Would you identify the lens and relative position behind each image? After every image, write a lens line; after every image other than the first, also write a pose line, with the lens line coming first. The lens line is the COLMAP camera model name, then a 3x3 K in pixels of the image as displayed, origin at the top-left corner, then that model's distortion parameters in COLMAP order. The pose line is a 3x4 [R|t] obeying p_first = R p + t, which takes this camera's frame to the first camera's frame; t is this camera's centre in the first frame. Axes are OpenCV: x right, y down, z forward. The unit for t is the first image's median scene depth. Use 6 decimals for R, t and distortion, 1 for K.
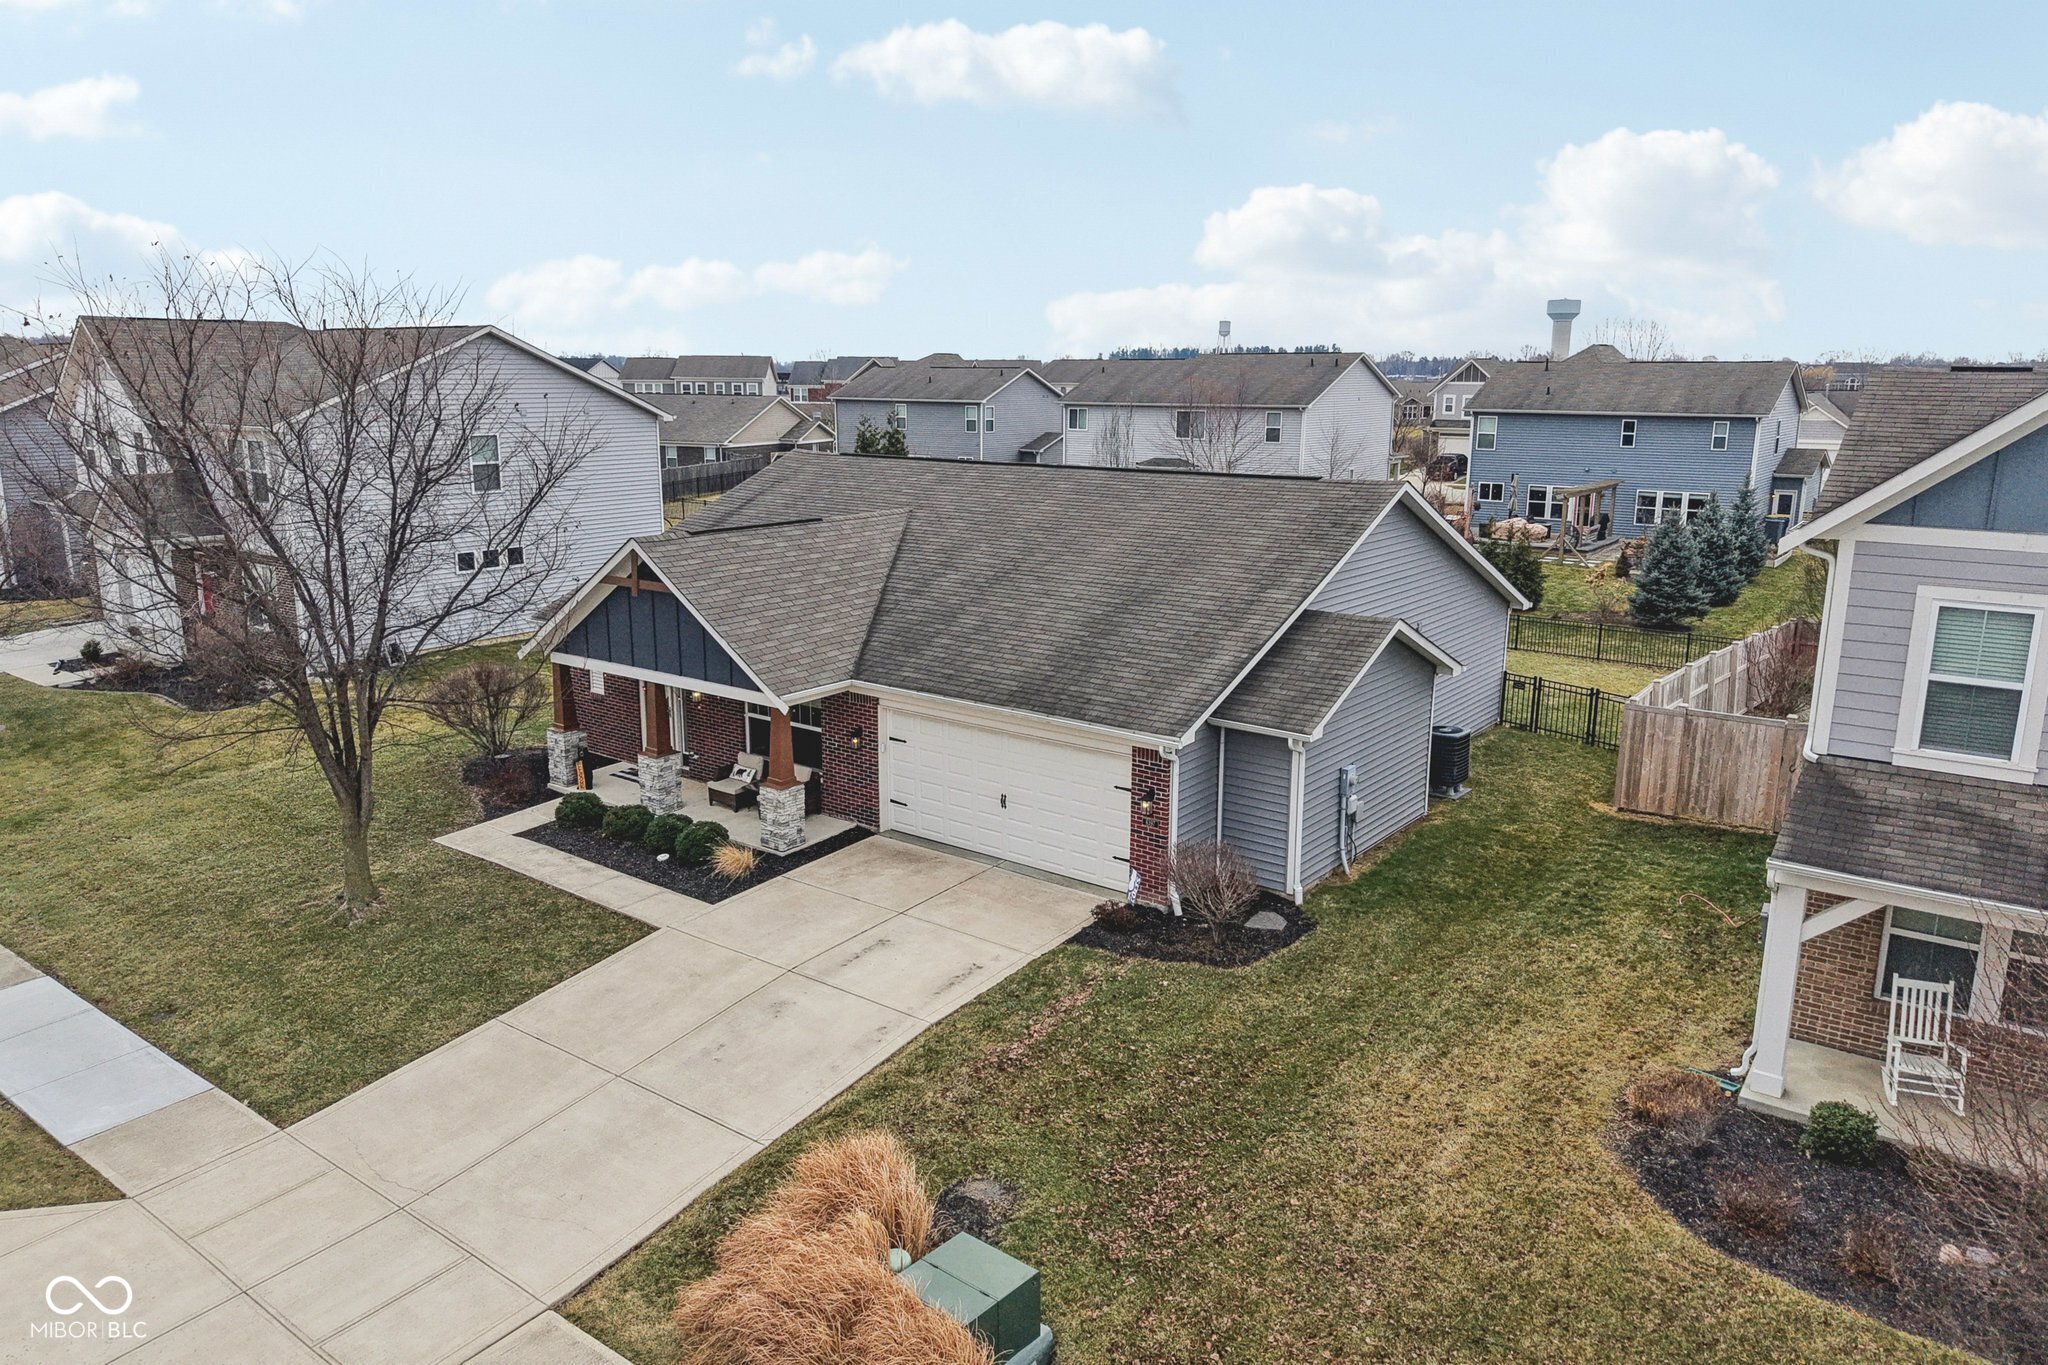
lens RADIAL K [[1375.3, 0, 1024.0], [0, 1375.3, 682.5], [0, 0, 1]] dist [0.074234, -0.124635]
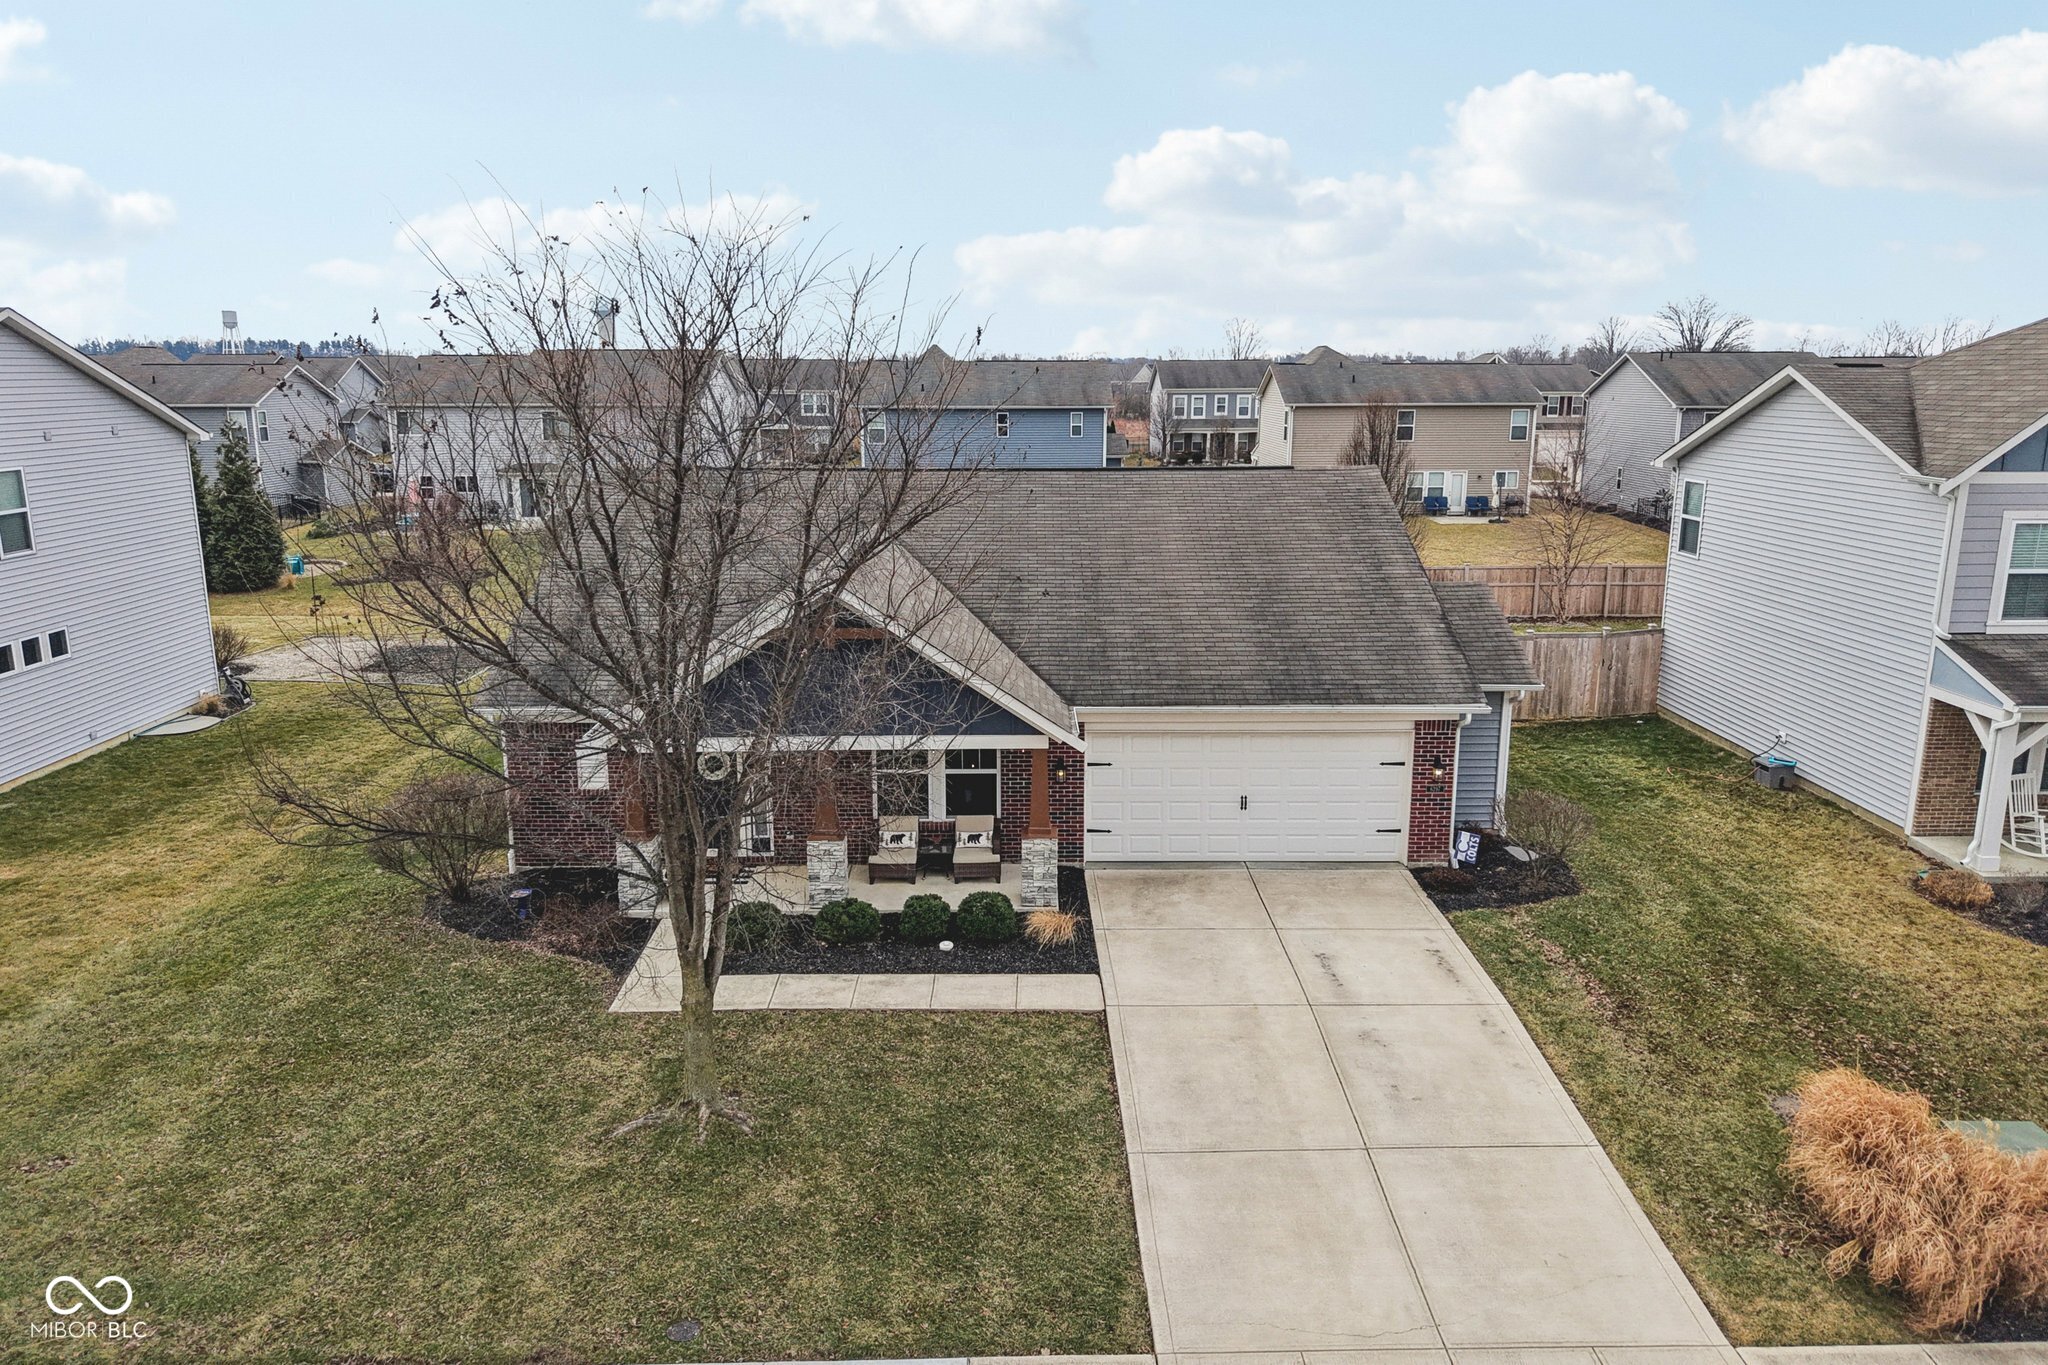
lens RADIAL K [[1375.3, 0, 1024.0], [0, 1375.3, 682.5], [0, 0, 1]] dist [0.074234, -0.124635]
pose [[0.791465, -0.140190, 0.594919, -0.766961], [0.138841, 0.989133, 0.048375, -0.074173], [-0.595236, 0.044312, 0.802328, 0.309853]]
